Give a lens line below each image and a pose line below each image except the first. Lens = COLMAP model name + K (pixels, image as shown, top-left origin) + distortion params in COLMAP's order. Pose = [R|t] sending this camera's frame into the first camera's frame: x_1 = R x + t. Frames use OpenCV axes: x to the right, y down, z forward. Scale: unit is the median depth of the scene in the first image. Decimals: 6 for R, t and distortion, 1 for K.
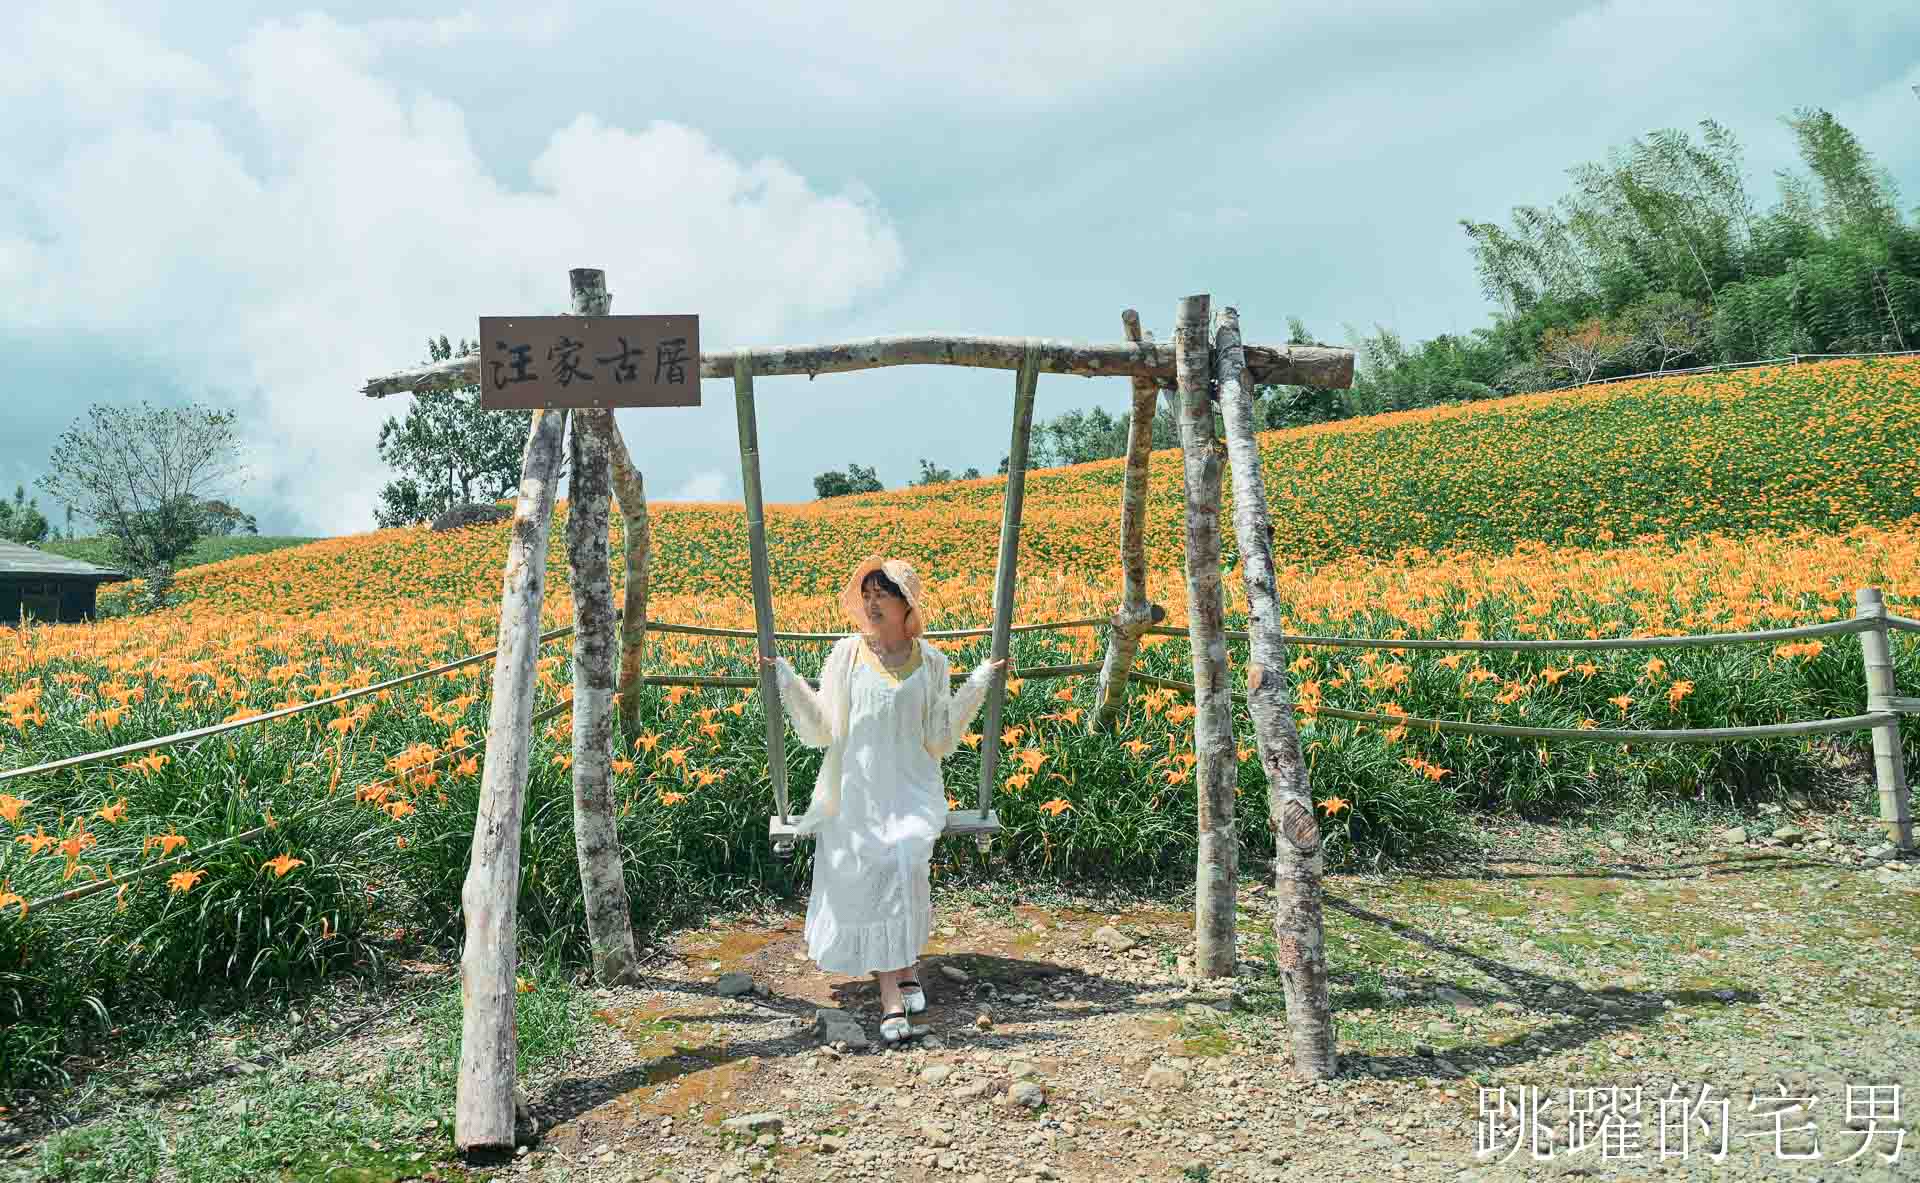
lens RADIAL K [[1338.8, 0, 960.0], [0, 1338.8, 592.8], [0, 0, 1]] dist [0.000535, -0.000852]
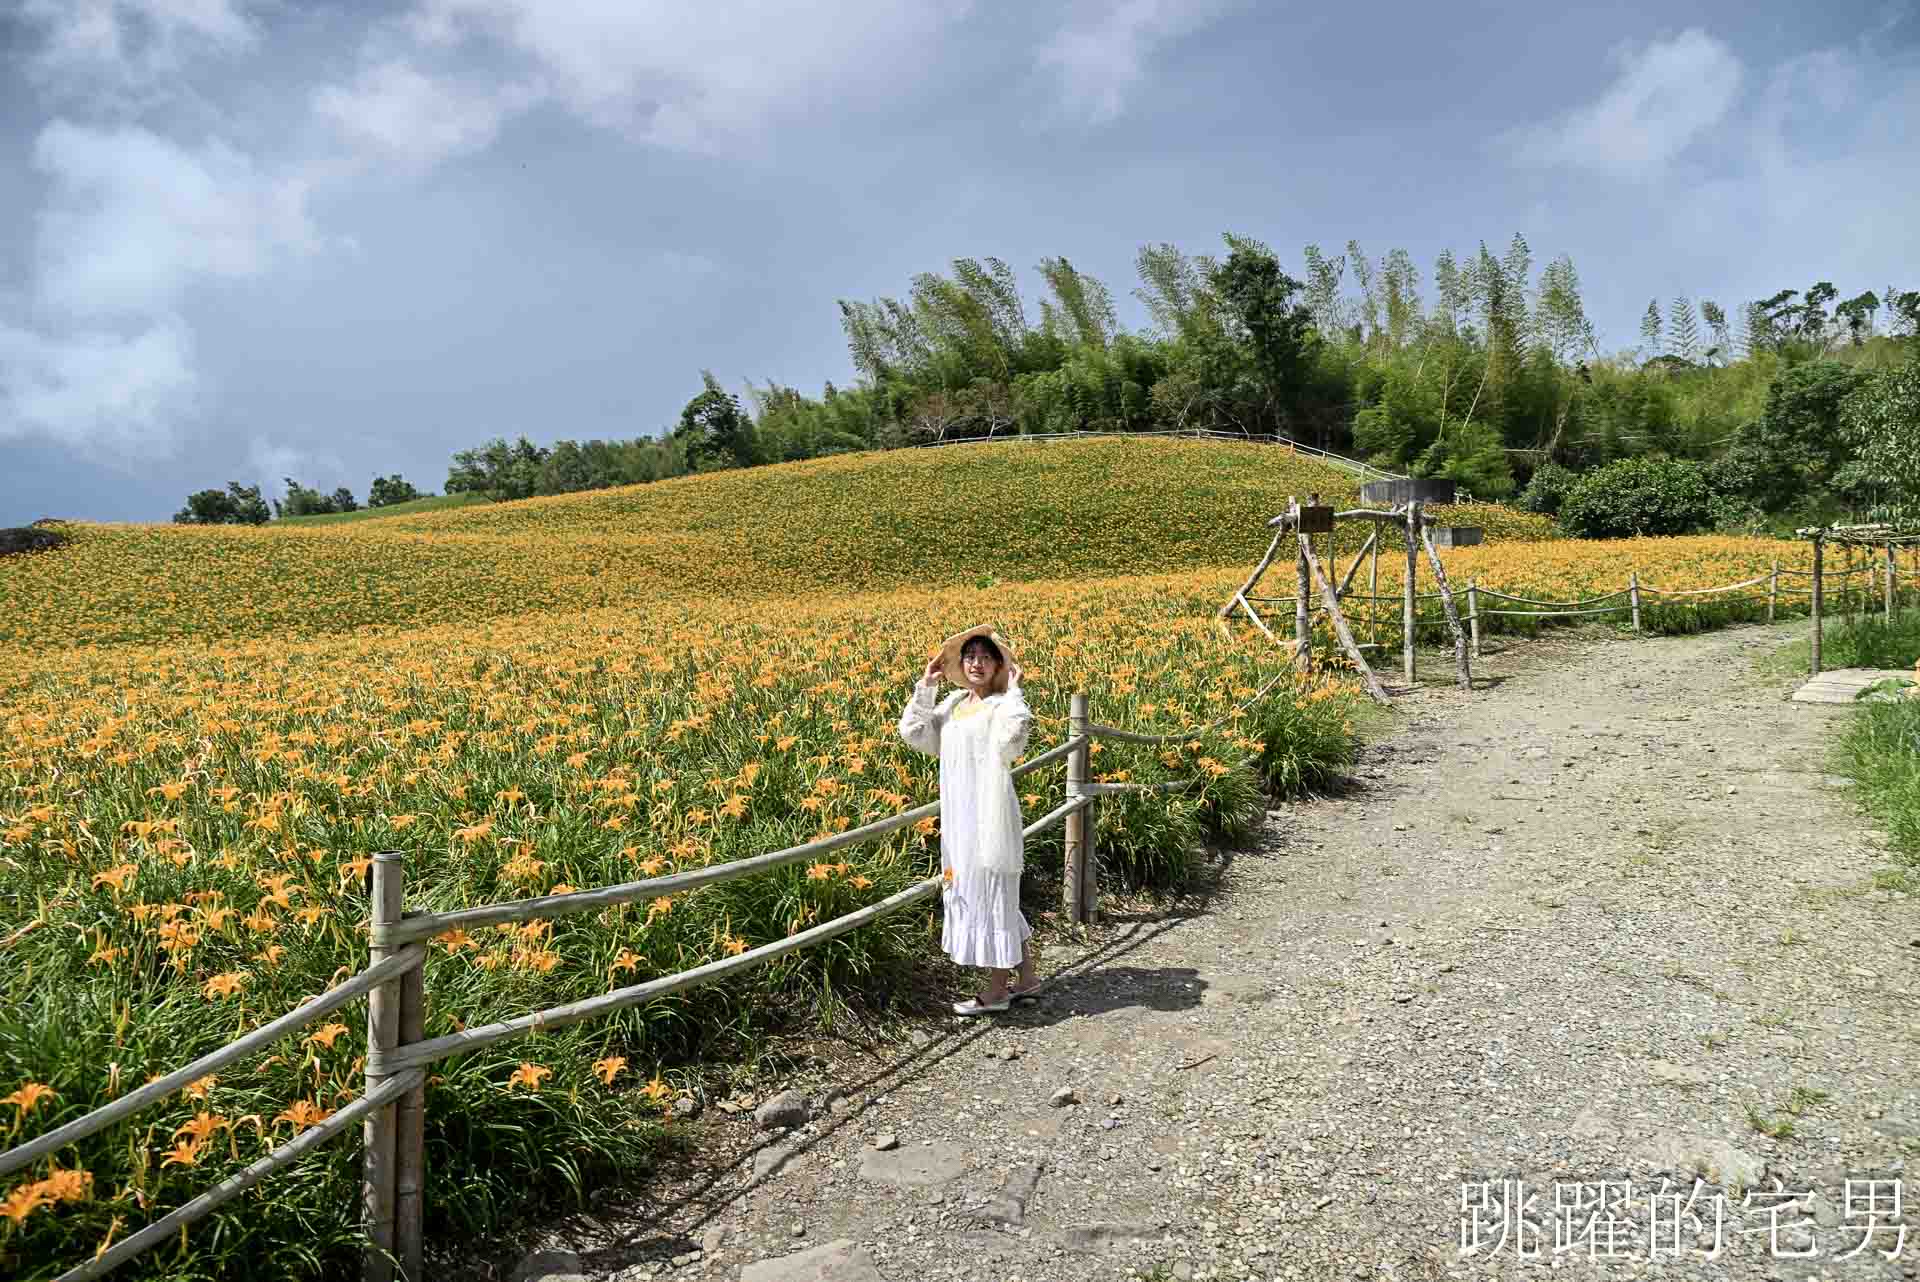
lens RADIAL K [[1263.5, 0, 960.0], [0, 1263.5, 639.1], [0, 0, 1]] dist [-0.011529, -0.002070]
pose [[0.844766, -0.039703, 0.533661, -0.198509], [0.025686, 0.999103, 0.033671, 0.000912], [-0.534519, -0.014737, 0.845028, -0.093304]]
